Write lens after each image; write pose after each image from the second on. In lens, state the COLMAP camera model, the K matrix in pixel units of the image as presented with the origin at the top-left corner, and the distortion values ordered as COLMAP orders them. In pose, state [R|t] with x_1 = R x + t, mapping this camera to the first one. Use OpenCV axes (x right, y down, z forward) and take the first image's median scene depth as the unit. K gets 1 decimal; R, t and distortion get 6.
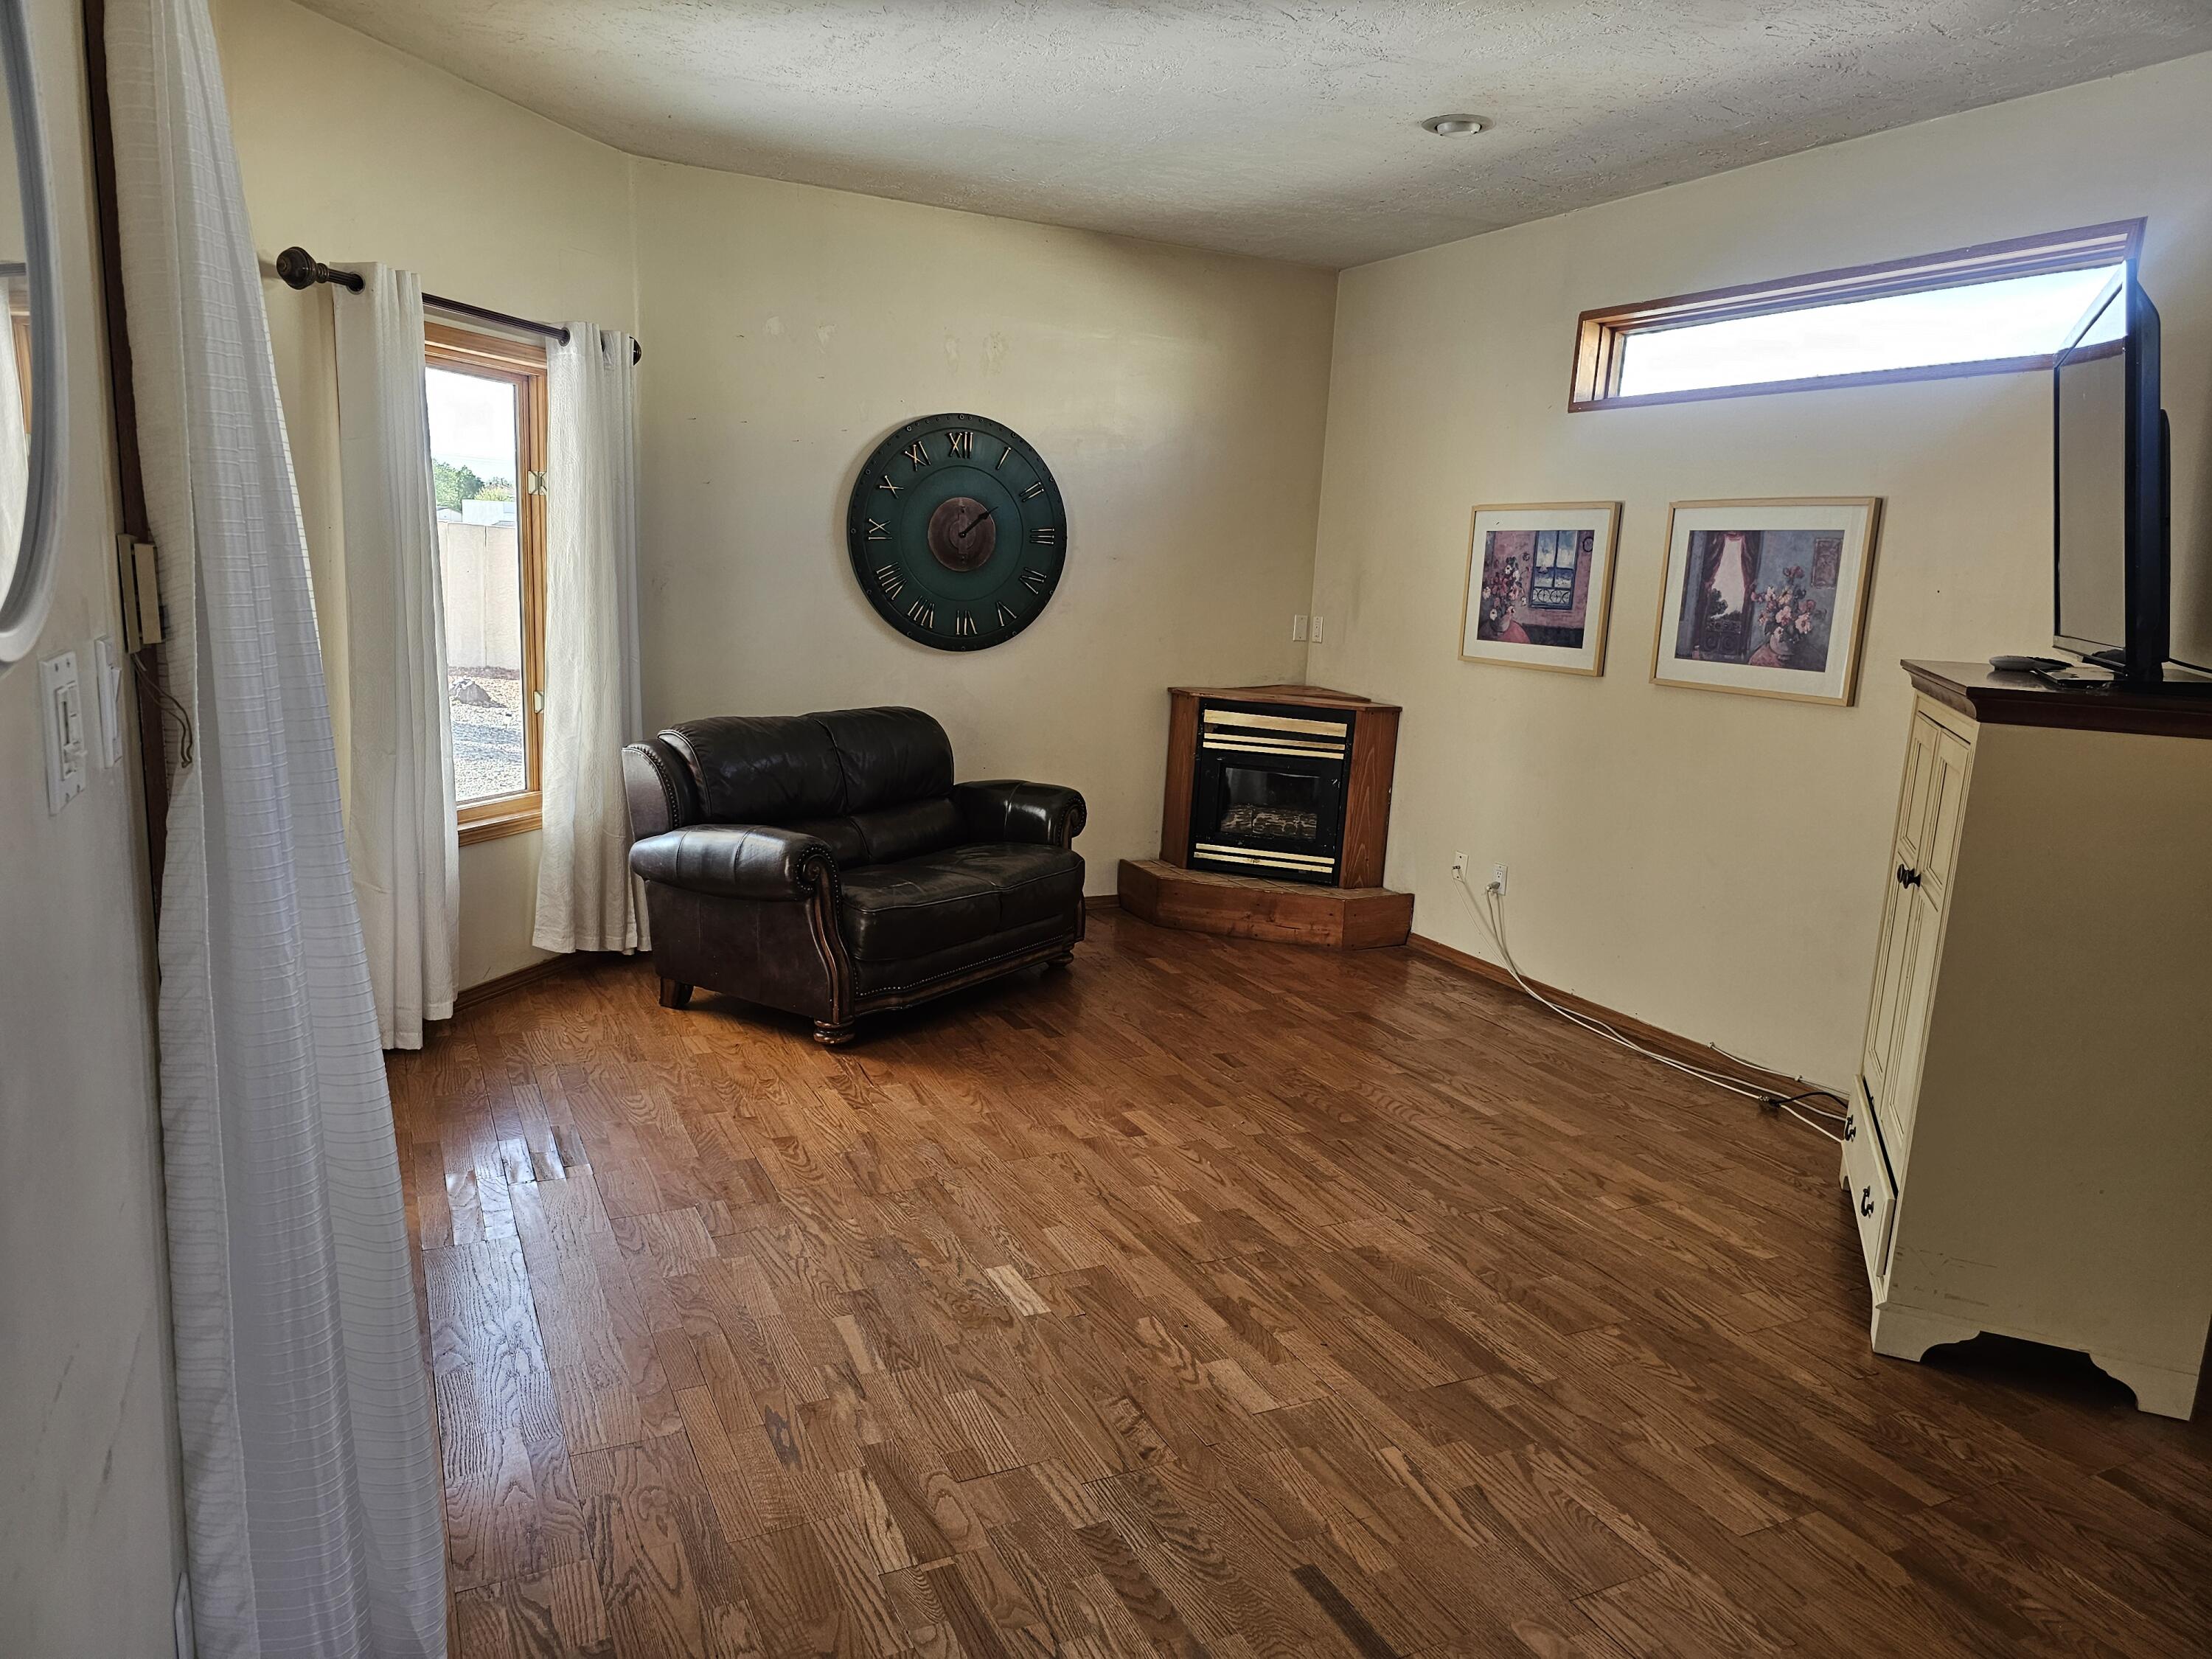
lens RADIAL K [[1484.2, 0, 1111.7], [0, 1484.2, 831.0], [0, 0, 1]] dist [0.039918, -0.031631]
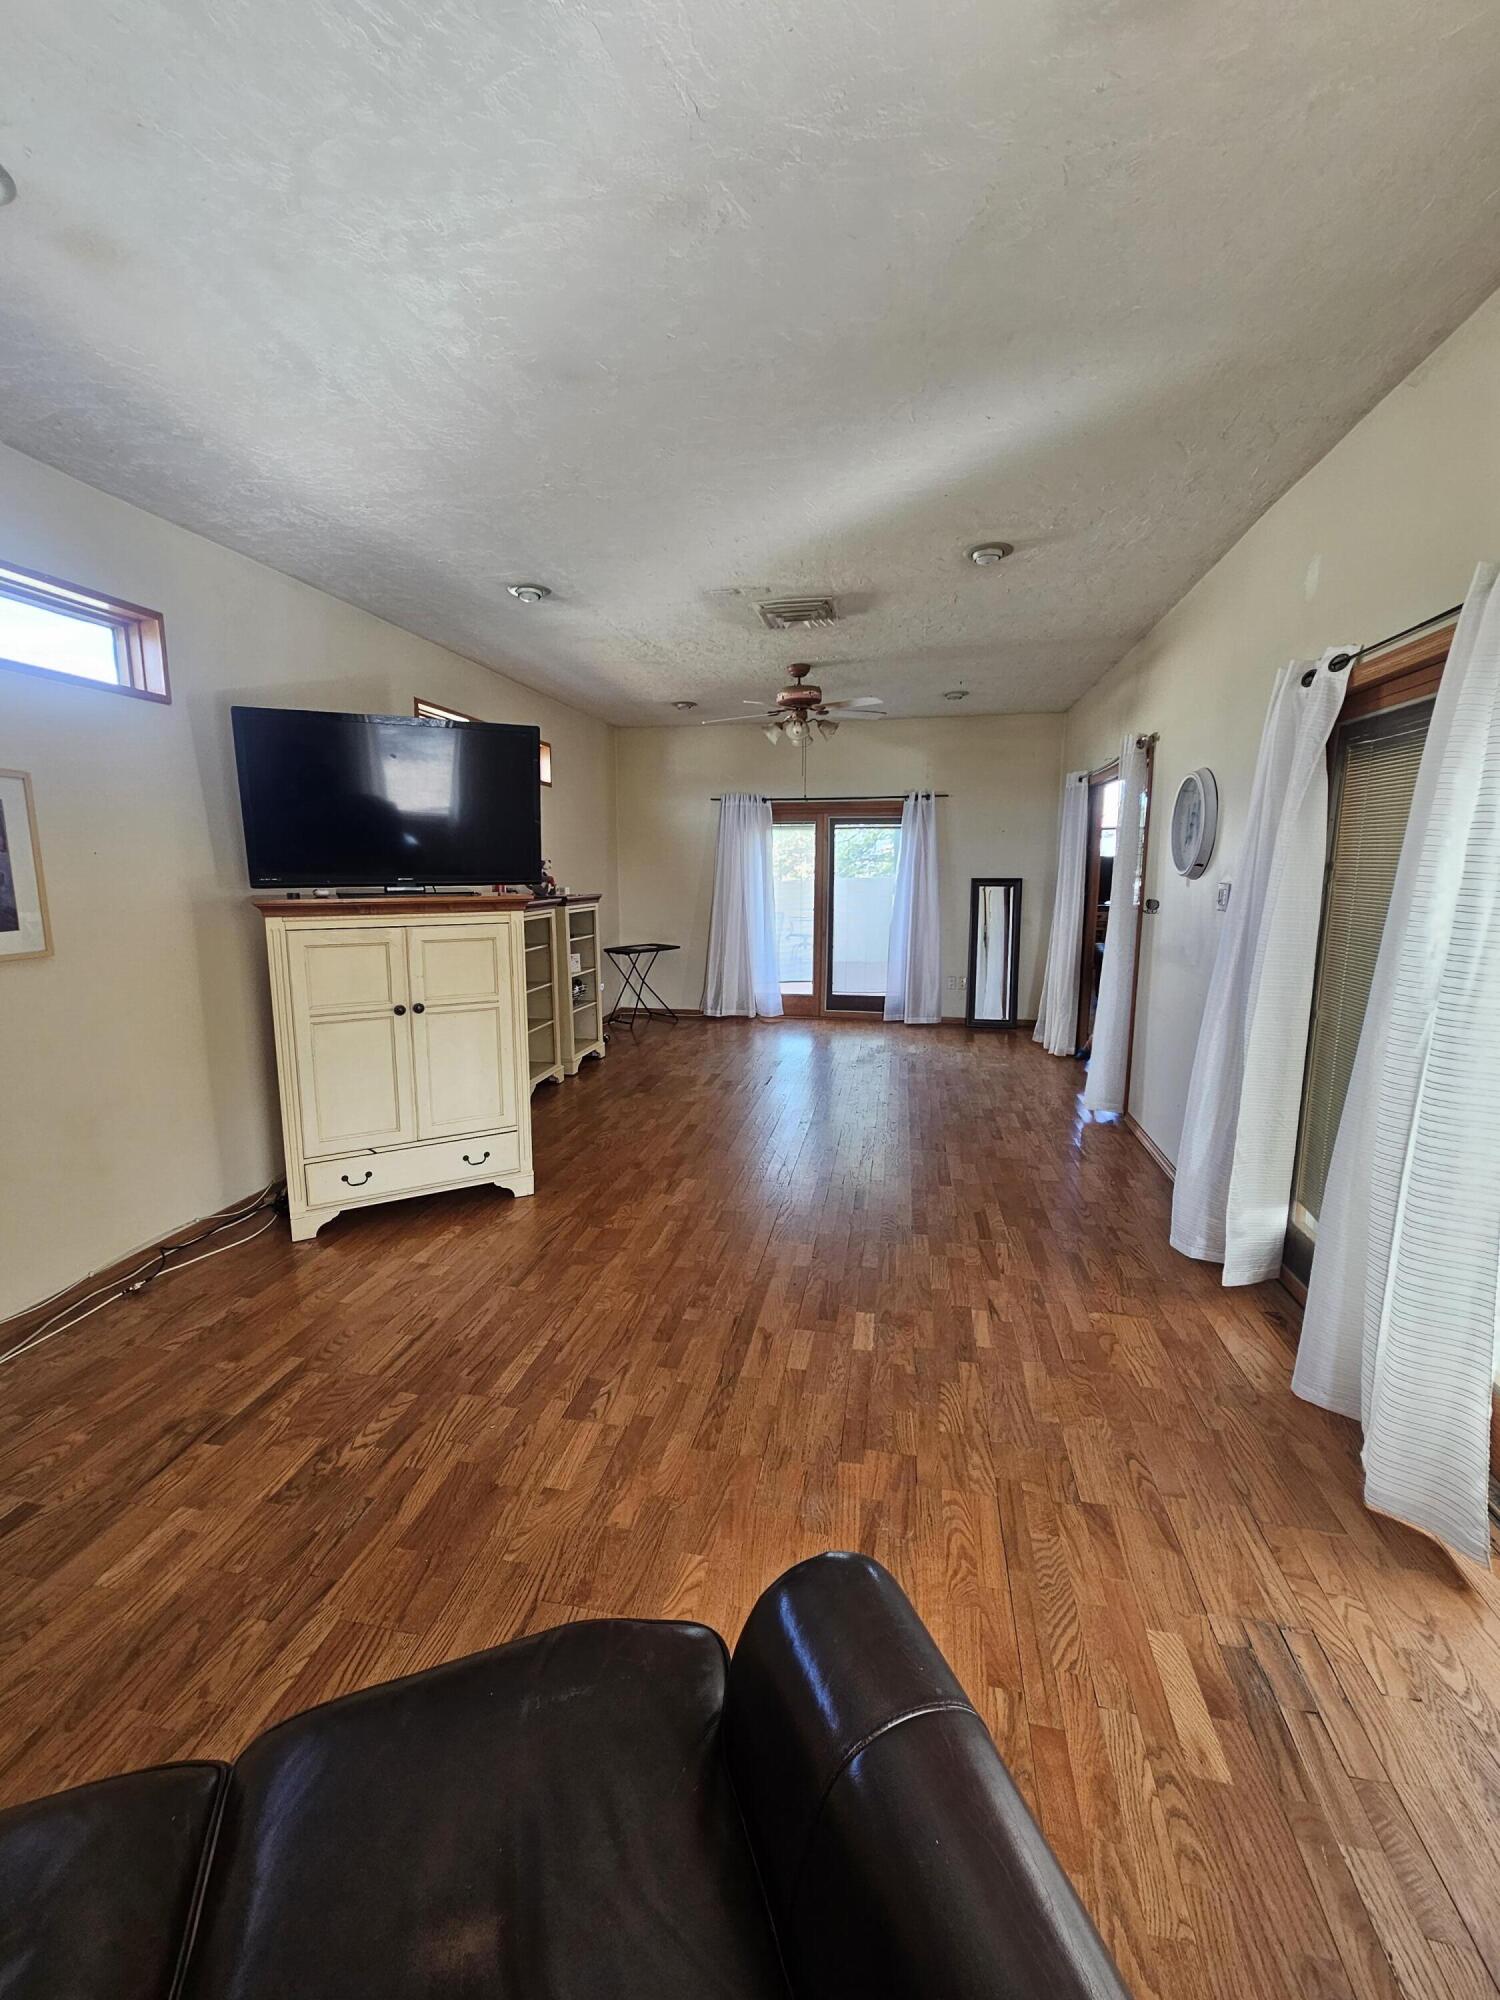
lens RADIAL K [[823.0, 0, 749.5], [0, 823.0, 994.3], [0, 0, 1]] dist [-0.000640, -0.000572]
pose [[-0.794983, -0.140938, 0.590033, -0.436233], [0.073008, 0.943339, 0.323699, -0.312089], [-0.602223, 0.300412, -0.739649, 1.654262]]
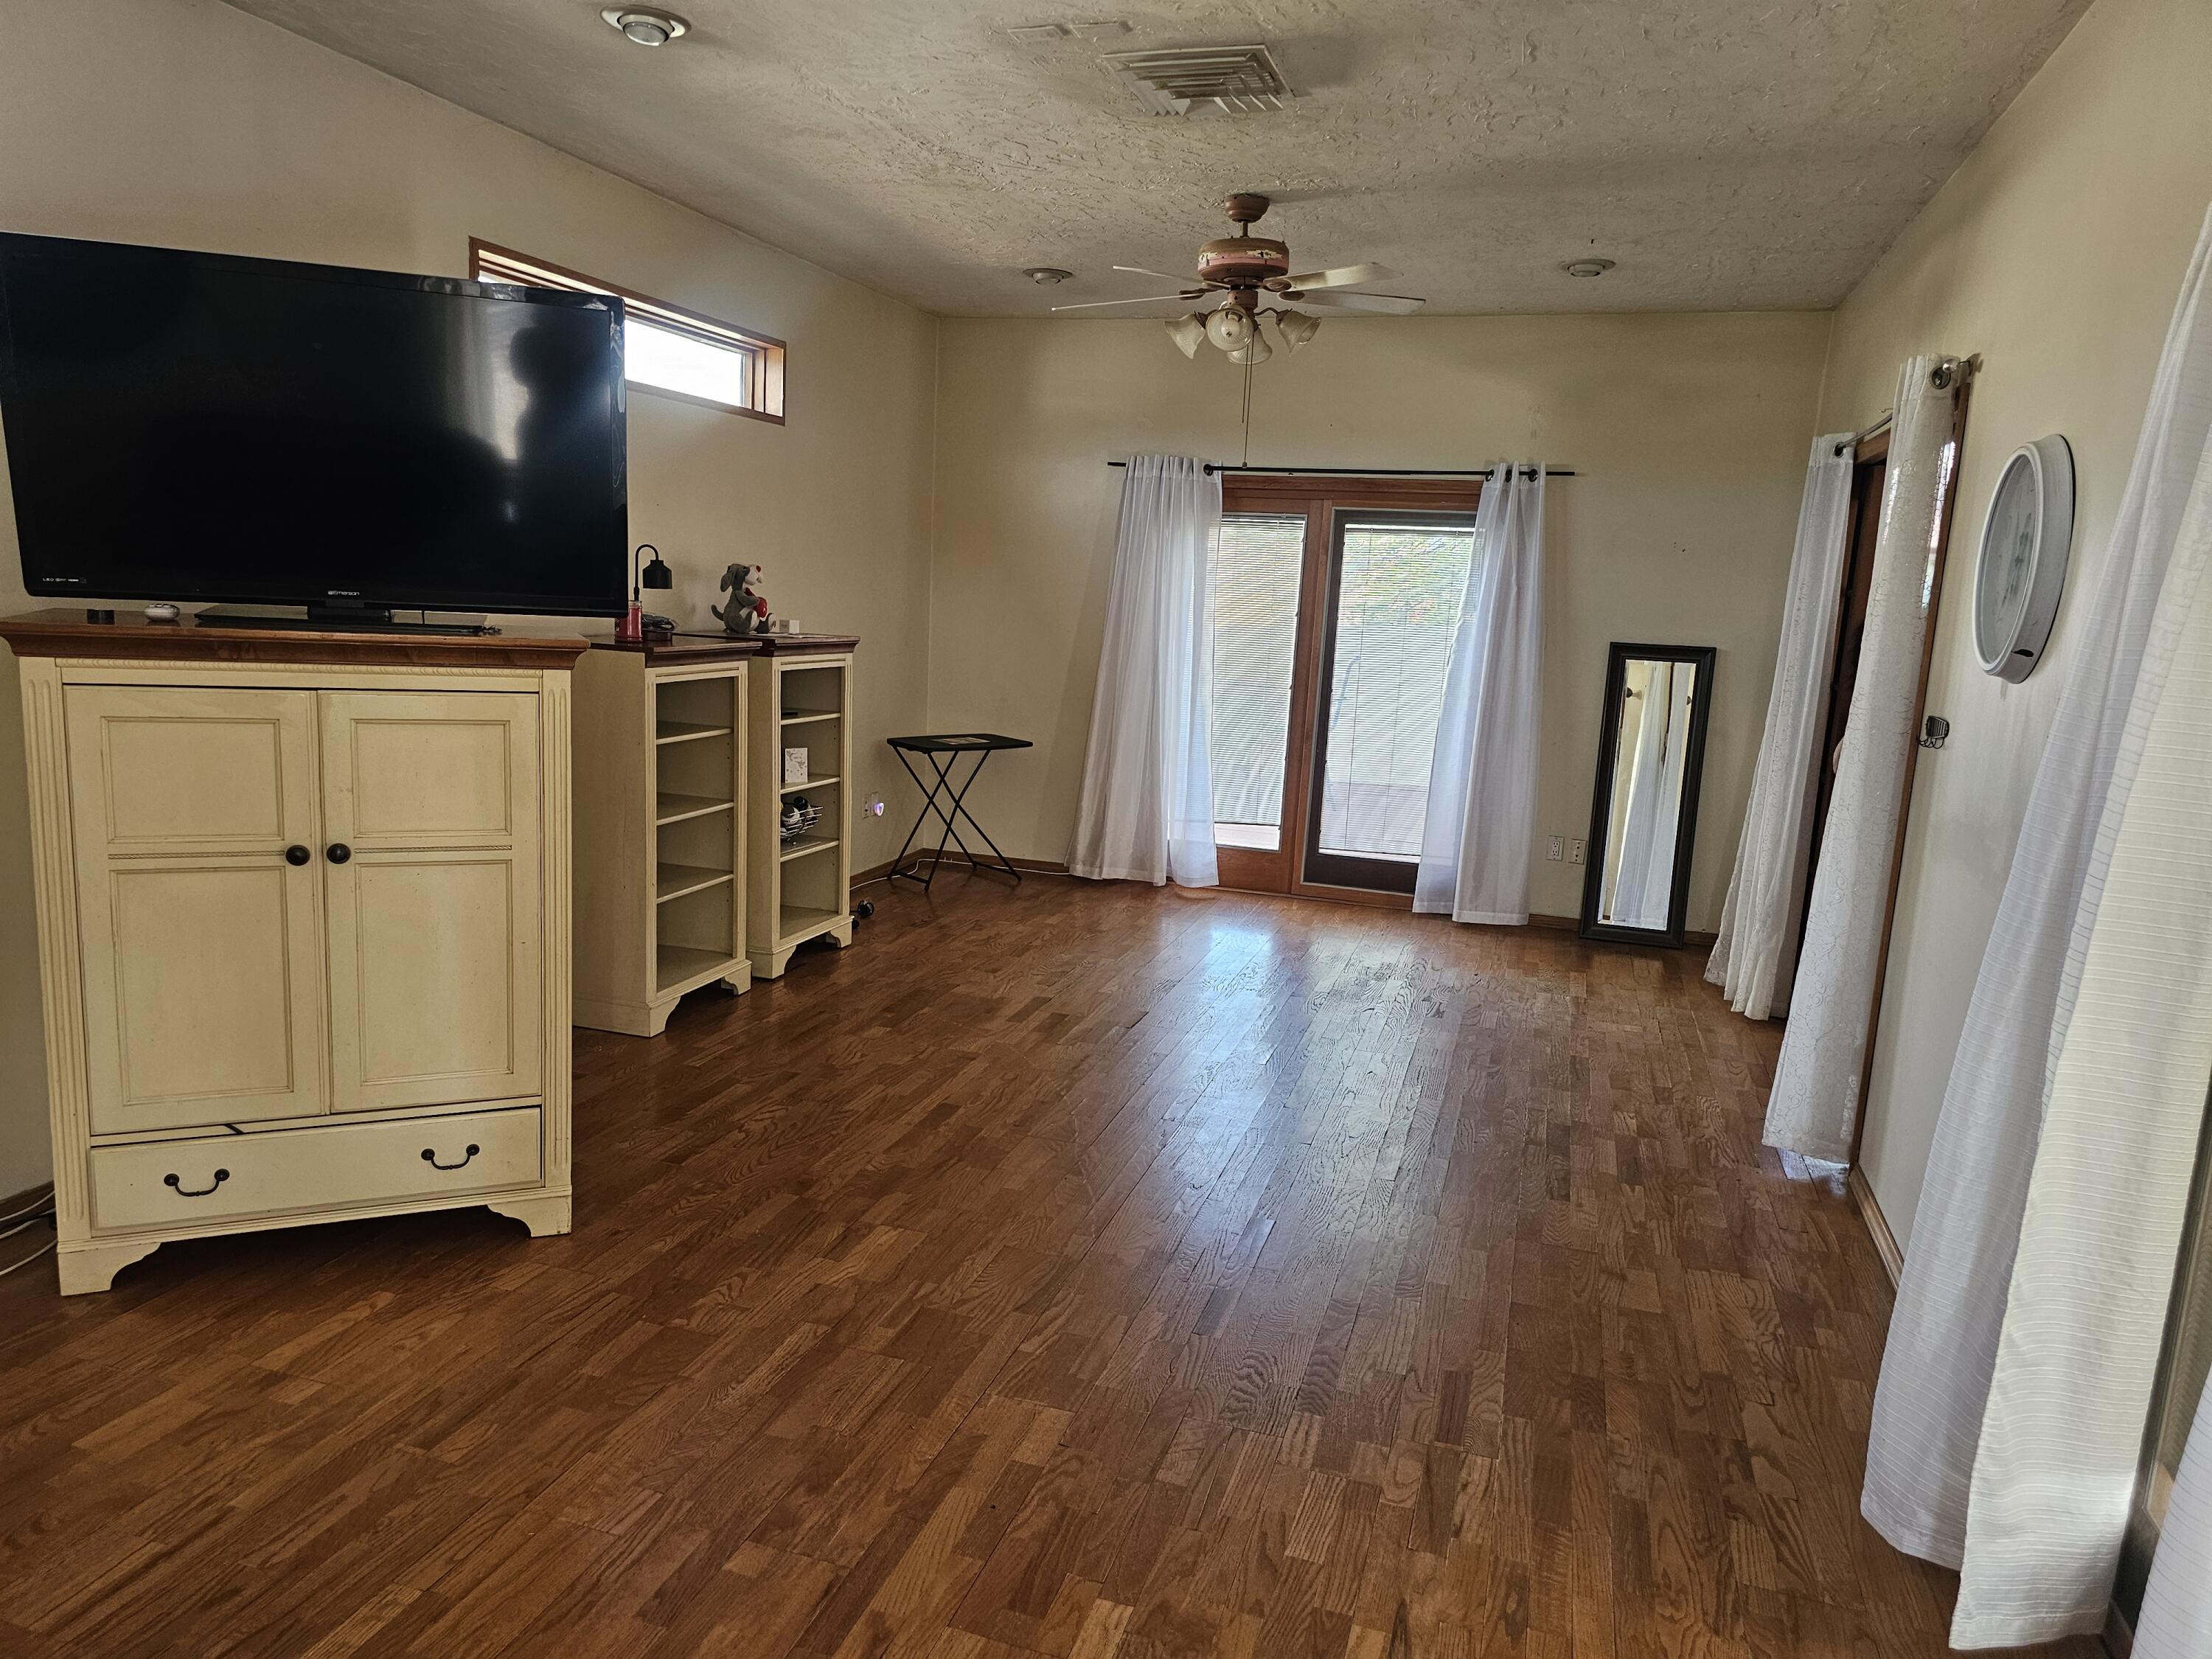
lens RADIAL K [[1484.2, 0, 1101.4], [0, 1484.2, 837.6], [0, 0, 1]] dist [0.039918, -0.031631]
pose [[-0.713647, -0.202645, 0.670555, -0.473812], [0.043808, 0.942459, 0.331439, -0.289776], [-0.699135, 0.265906, -0.663705, 1.411793]]
